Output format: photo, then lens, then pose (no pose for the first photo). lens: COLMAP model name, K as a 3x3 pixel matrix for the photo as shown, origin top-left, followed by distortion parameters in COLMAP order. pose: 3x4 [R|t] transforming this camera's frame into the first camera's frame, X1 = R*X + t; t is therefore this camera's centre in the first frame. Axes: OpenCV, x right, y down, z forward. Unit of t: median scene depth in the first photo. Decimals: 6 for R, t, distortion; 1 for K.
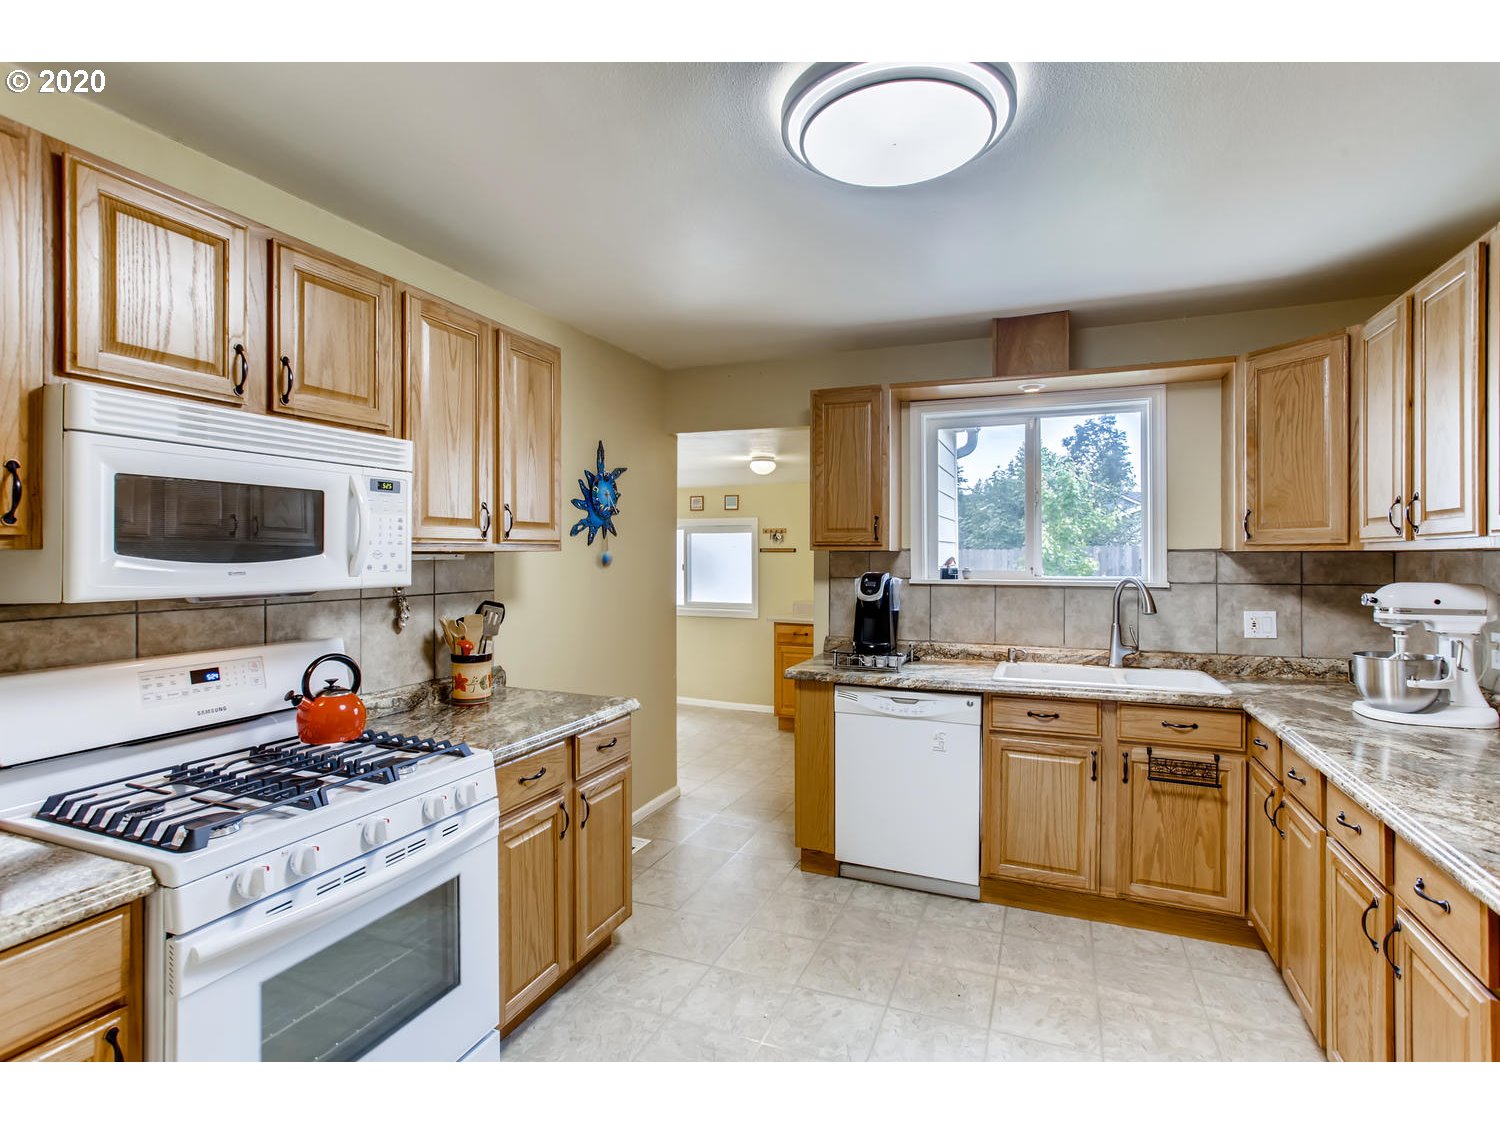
lens RADIAL K [[732.1, 0, 757.3], [0, 732.1, 548.9], [0, 0, 1]] dist [-0.033140, 0.018849]
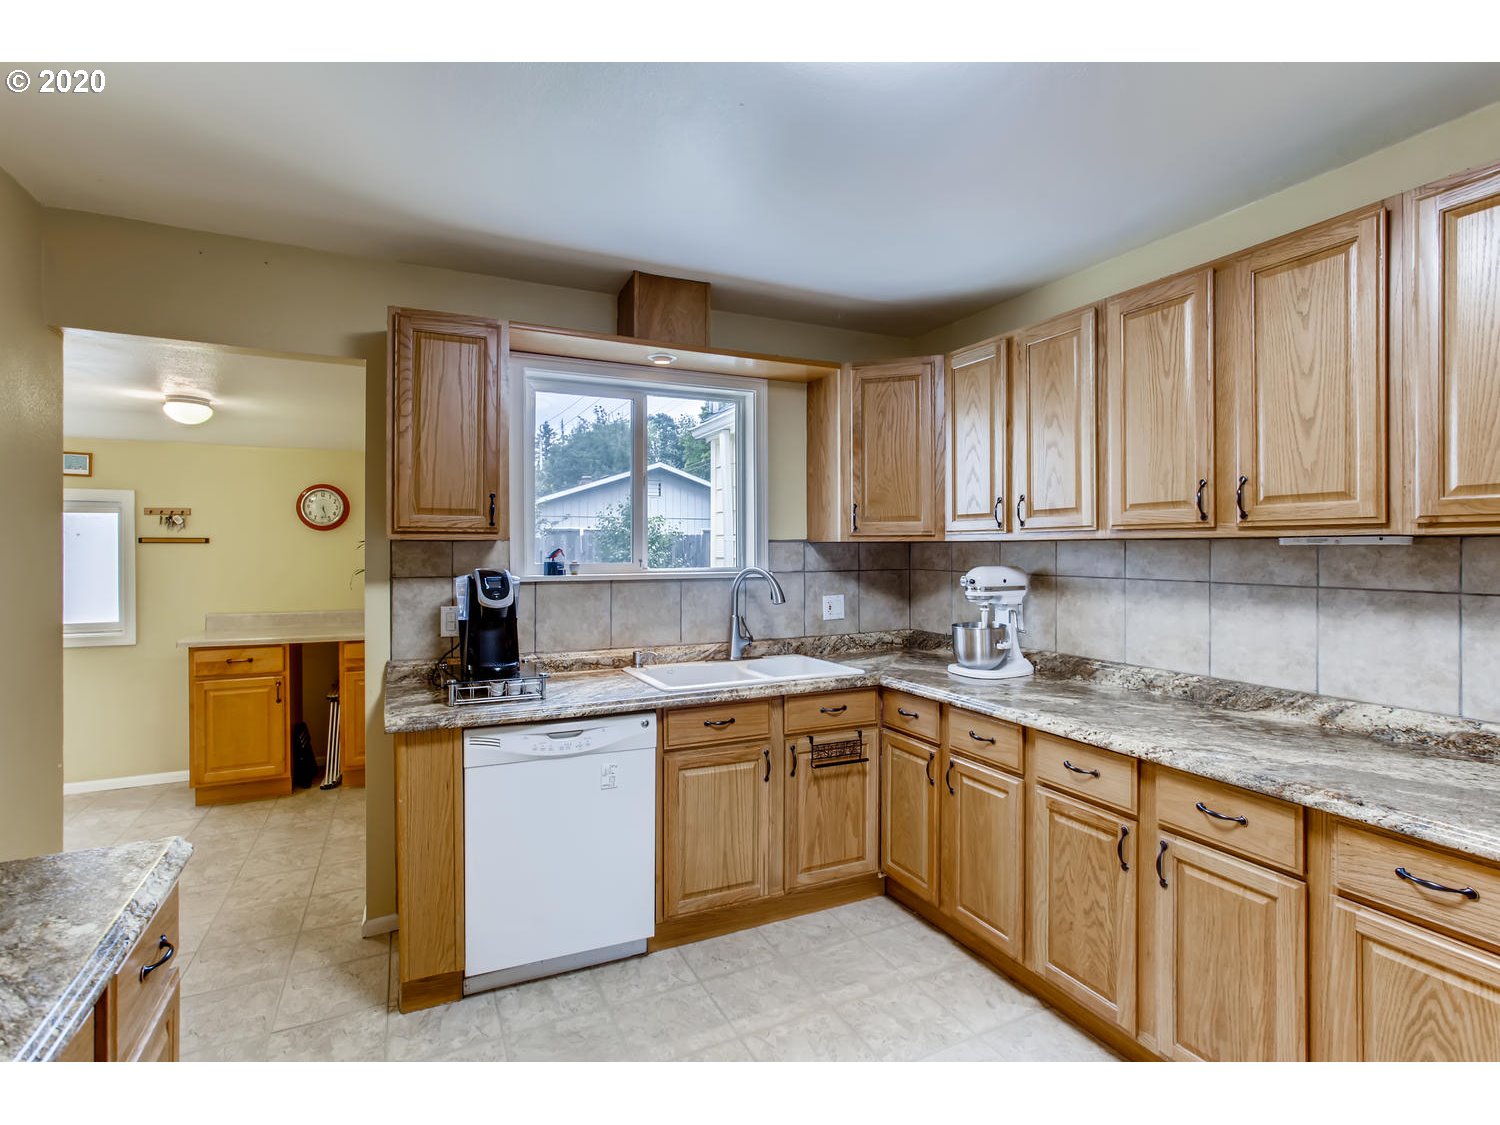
lens RADIAL K [[732.1, 0, 757.3], [0, 732.1, 548.9], [0, 0, 1]] dist [-0.033140, 0.018849]
pose [[0.666707, -0.003523, 0.745311, -0.237456], [-0.003450, 0.999964, 0.007812, 0.005572], [-0.745312, -0.007779, 0.666671, 0.341135]]
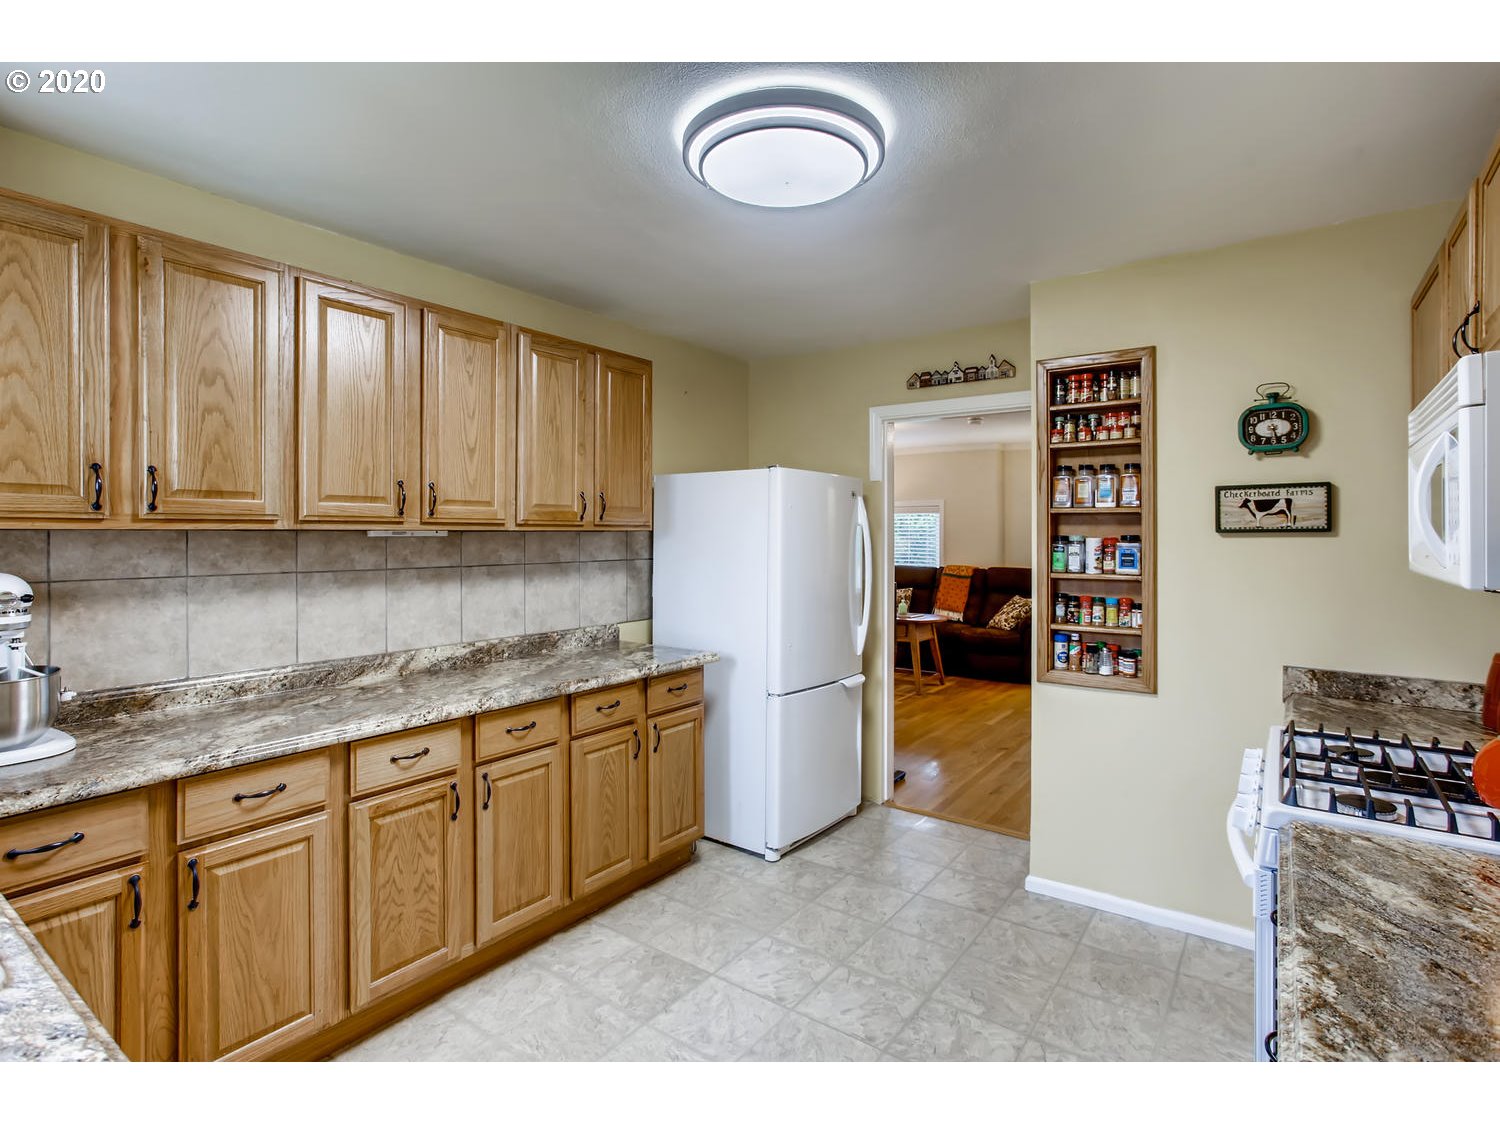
lens RADIAL K [[732.1, 0, 757.3], [0, 732.1, 548.9], [0, 0, 1]] dist [-0.033140, 0.018849]
pose [[-0.972127, -0.005602, 0.234389, -0.017156], [-0.002974, 0.999929, 0.011567, 0.008976], [-0.234437, 0.010547, -0.972074, 1.156365]]
